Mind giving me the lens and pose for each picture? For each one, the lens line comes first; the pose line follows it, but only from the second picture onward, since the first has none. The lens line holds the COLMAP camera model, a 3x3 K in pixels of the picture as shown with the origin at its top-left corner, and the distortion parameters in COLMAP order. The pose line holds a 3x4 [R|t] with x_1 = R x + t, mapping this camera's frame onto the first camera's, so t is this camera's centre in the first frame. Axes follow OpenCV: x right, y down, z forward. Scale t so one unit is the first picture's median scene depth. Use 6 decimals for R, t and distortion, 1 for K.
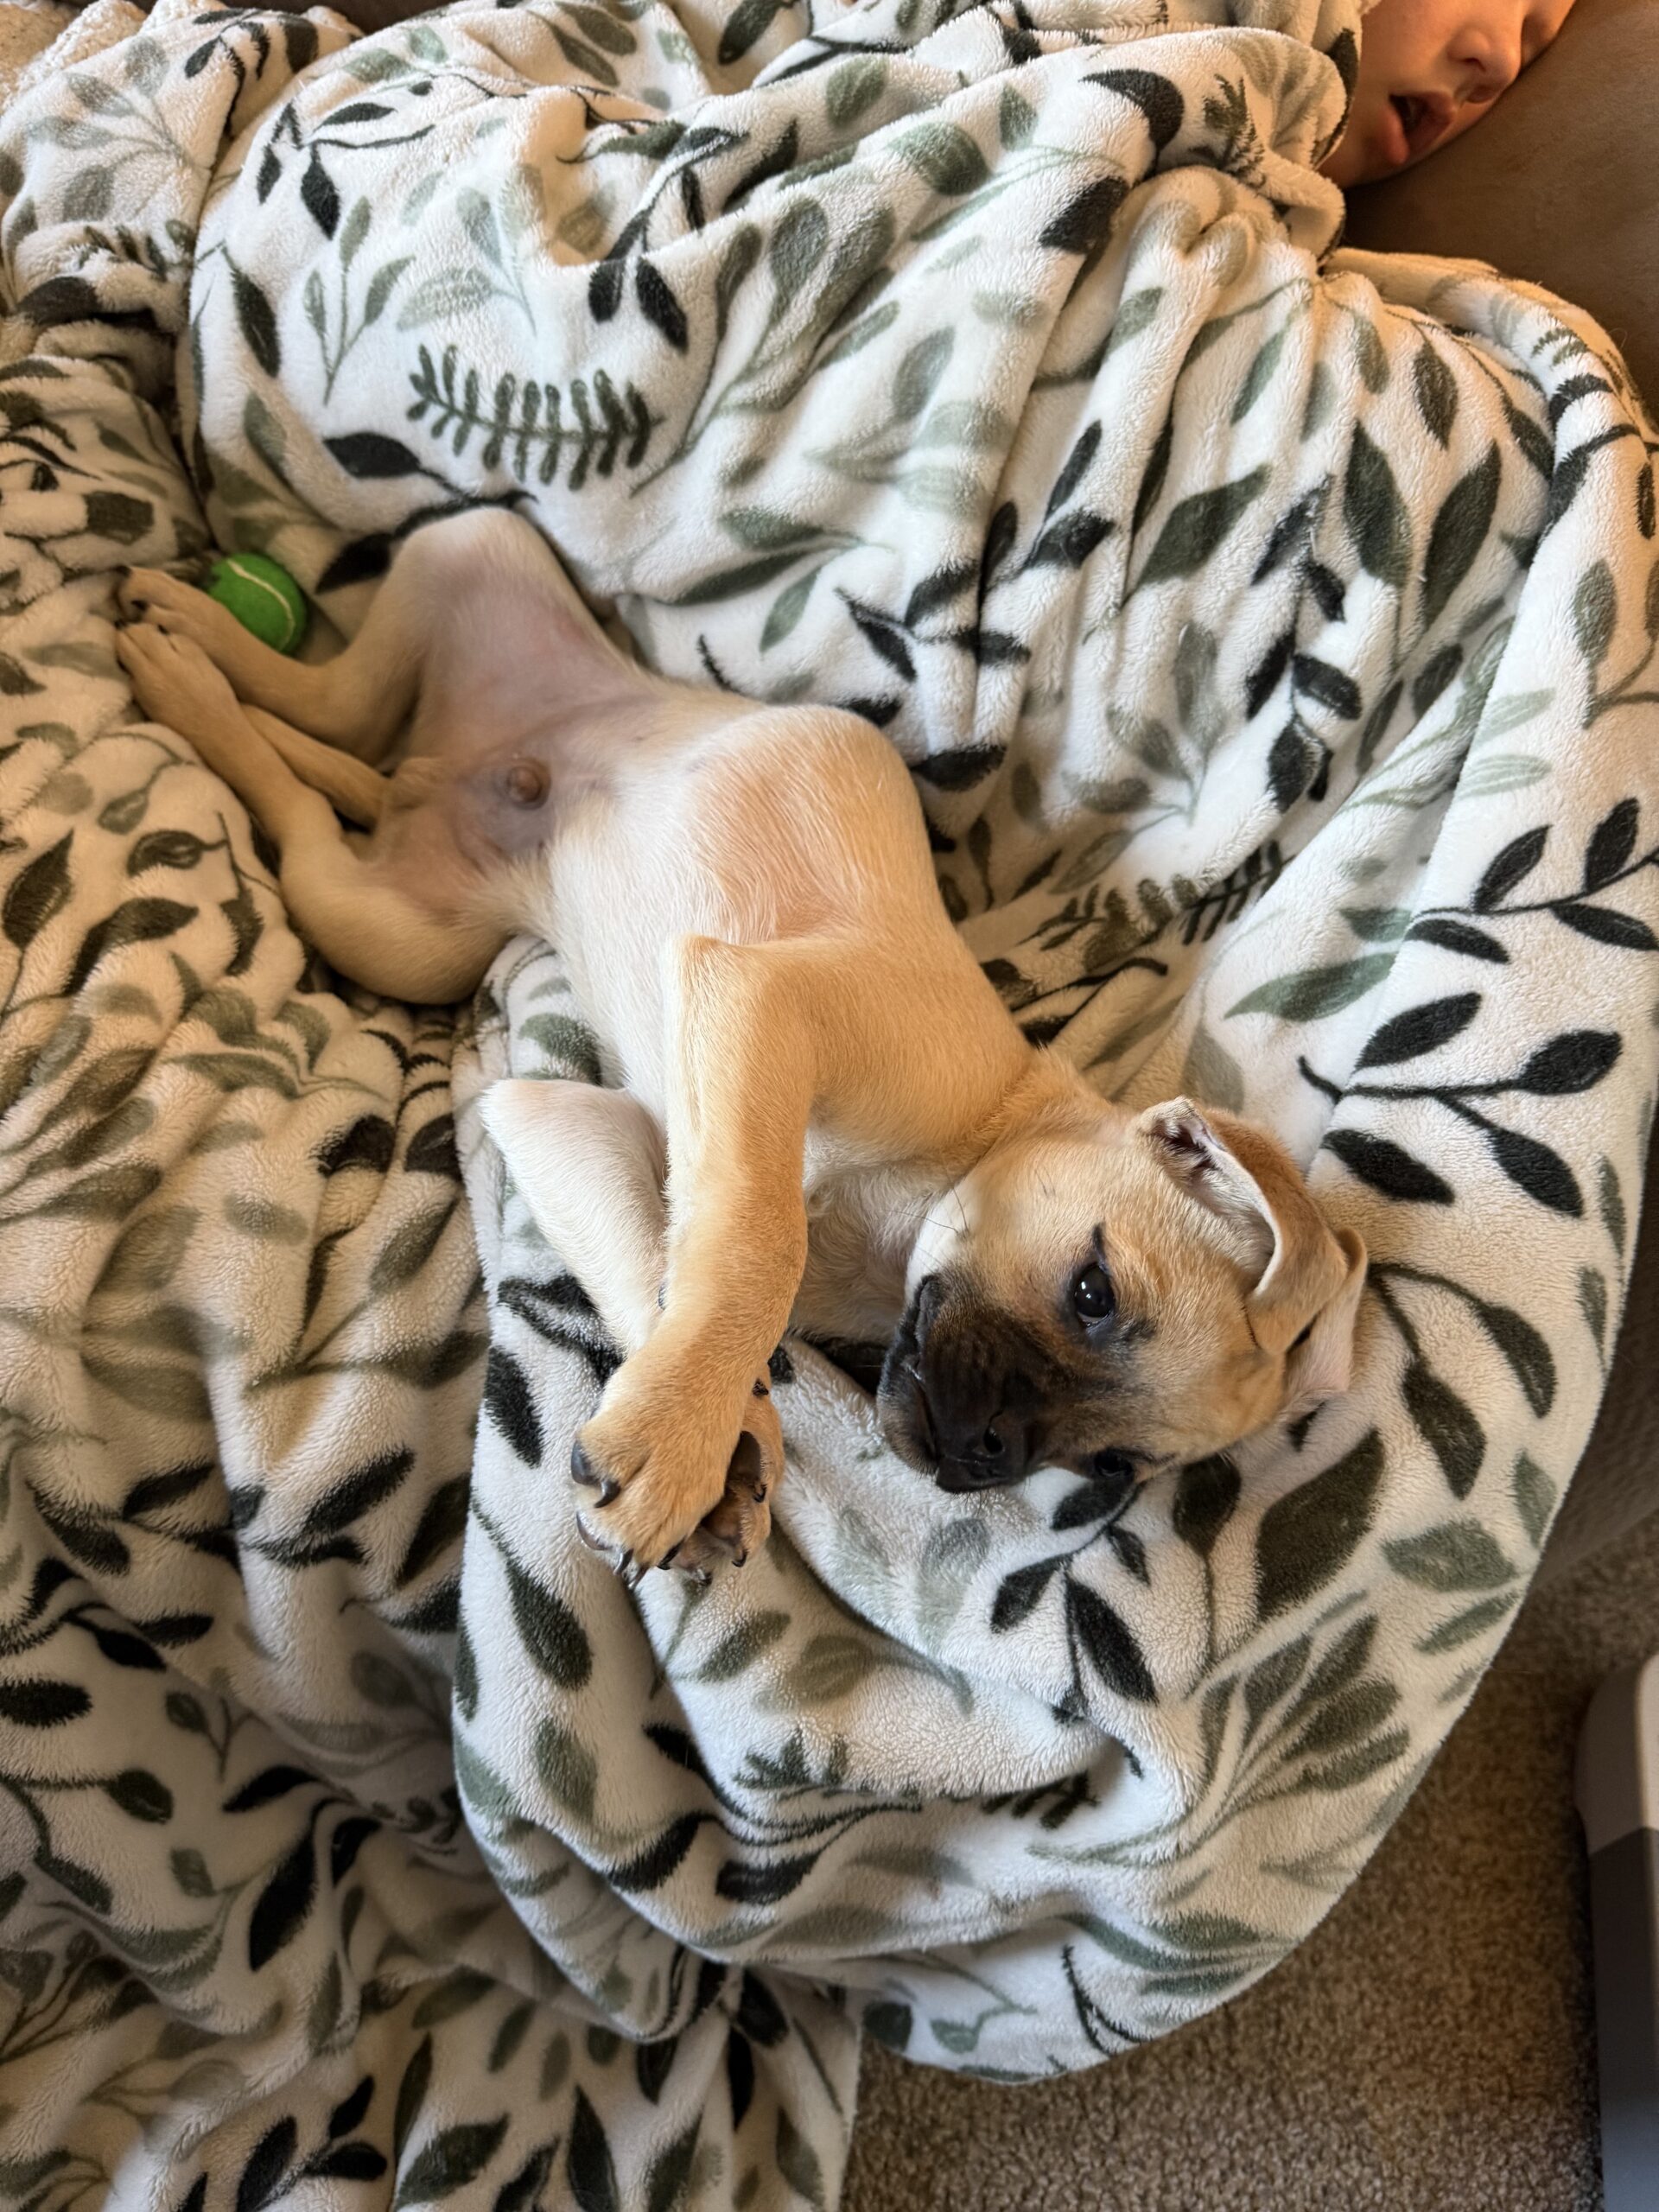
lens RADIAL K [[1658.7, 0, 829.5], [0, 1658.7, 1106.0], [0, 0, 1]] dist [0.004612, 0.004787]
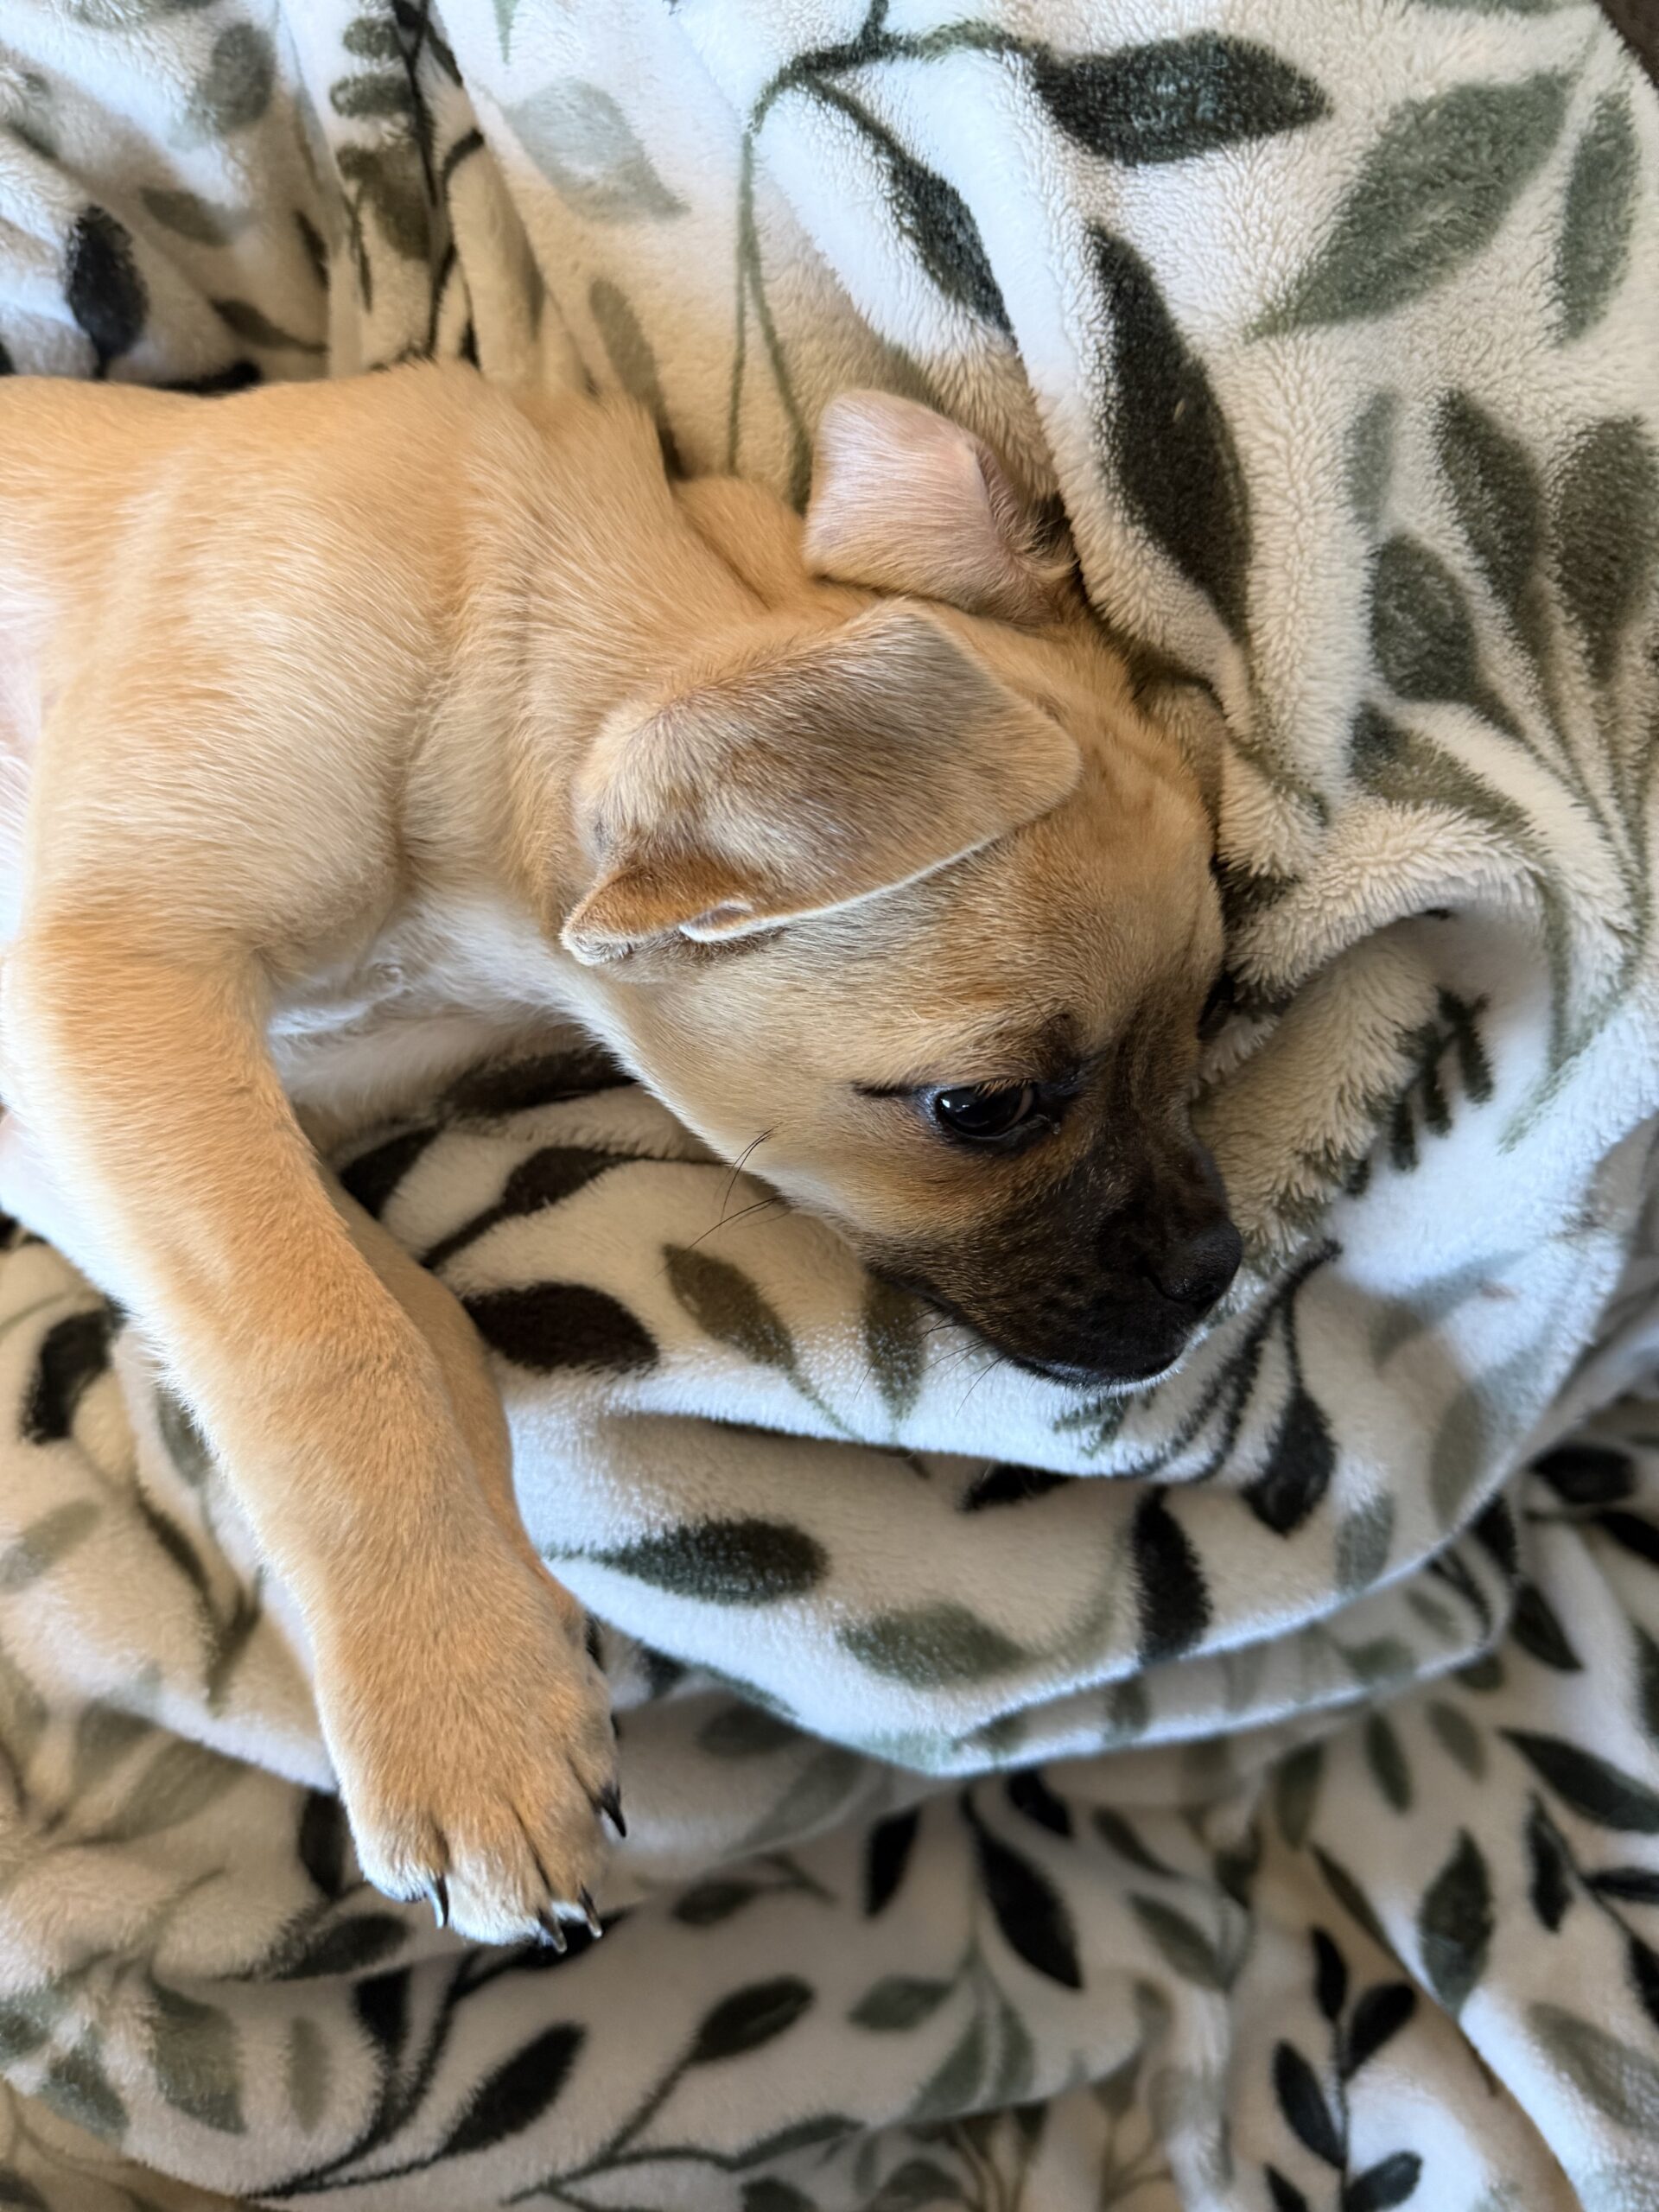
lens RADIAL K [[1836.6, 0, 829.5], [0, 1836.6, 1106.0], [0, 0, 1]] dist [-0.005691, -0.000928]
pose [[0.514394, -0.817058, -0.260411, 0.169404], [0.849511, 0.526999, 0.024557, 0.212935], [0.117172, -0.233854, 0.965185, 0.305419]]
